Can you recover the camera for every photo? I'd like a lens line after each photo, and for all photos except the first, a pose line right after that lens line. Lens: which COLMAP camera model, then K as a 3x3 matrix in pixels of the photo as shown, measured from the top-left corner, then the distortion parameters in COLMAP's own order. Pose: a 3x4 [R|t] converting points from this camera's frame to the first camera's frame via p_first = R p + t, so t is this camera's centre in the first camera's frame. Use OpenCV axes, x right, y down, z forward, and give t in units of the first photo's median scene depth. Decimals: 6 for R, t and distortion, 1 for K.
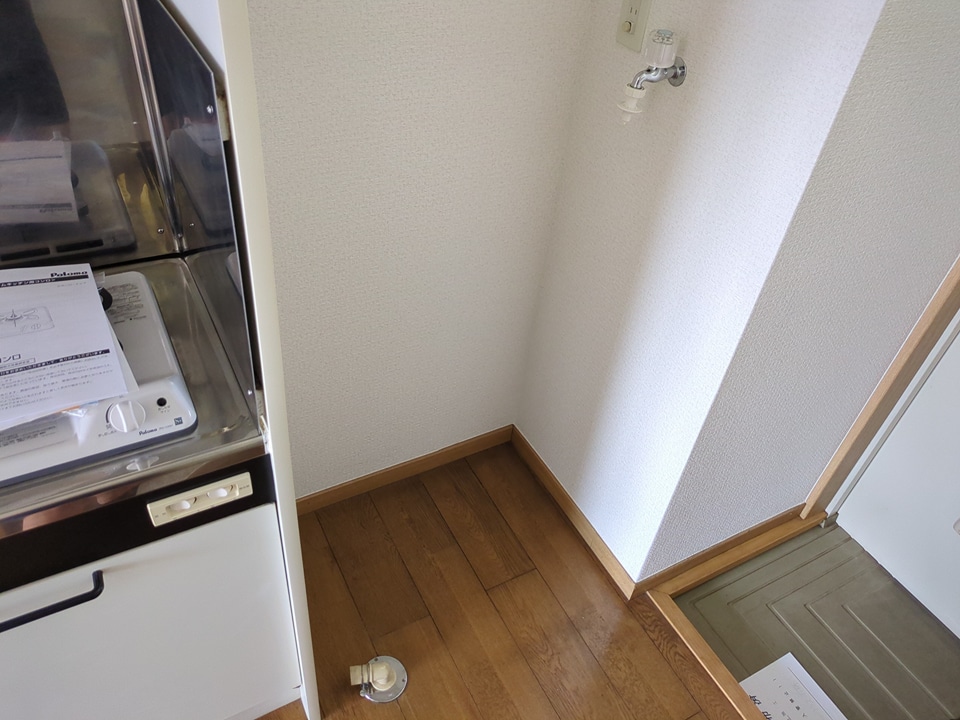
lens RADIAL K [[711.3, 0, 475.1], [0, 711.3, 371.1], [0, 0, 1]] dist [0.024355, -0.049300]
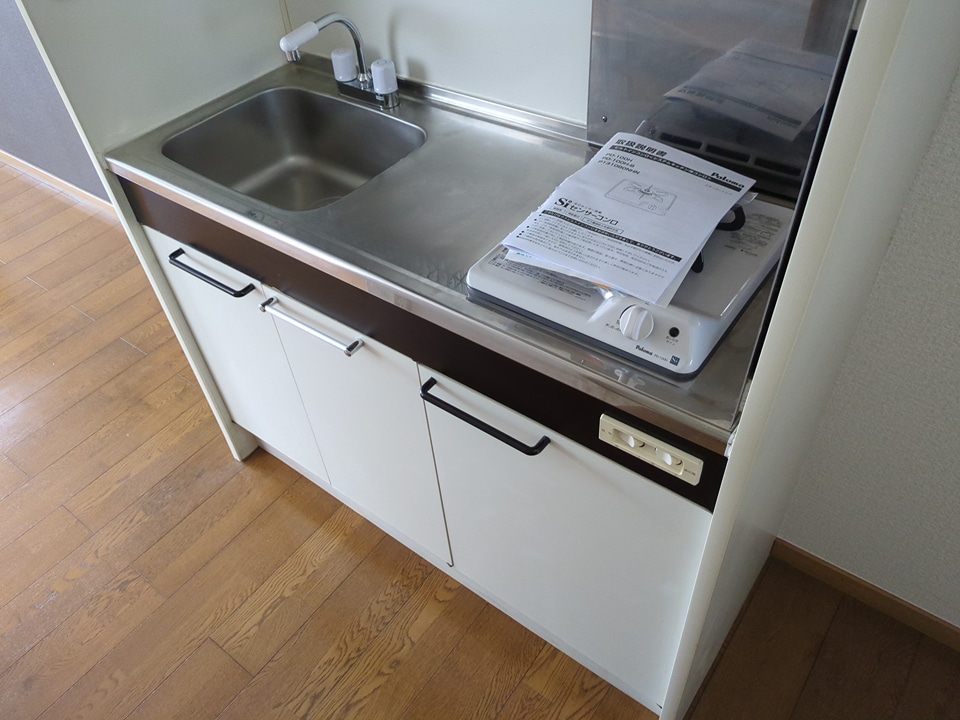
lens RADIAL K [[711.3, 0, 472.9], [0, 711.3, 362.3], [0, 0, 1]] dist [0.024355, -0.049300]
pose [[0.397072, 0.546118, -0.737624, 0.117932], [-0.528829, 0.793010, 0.302449, -0.055544], [0.750116, 0.269983, 0.603685, 0.262260]]
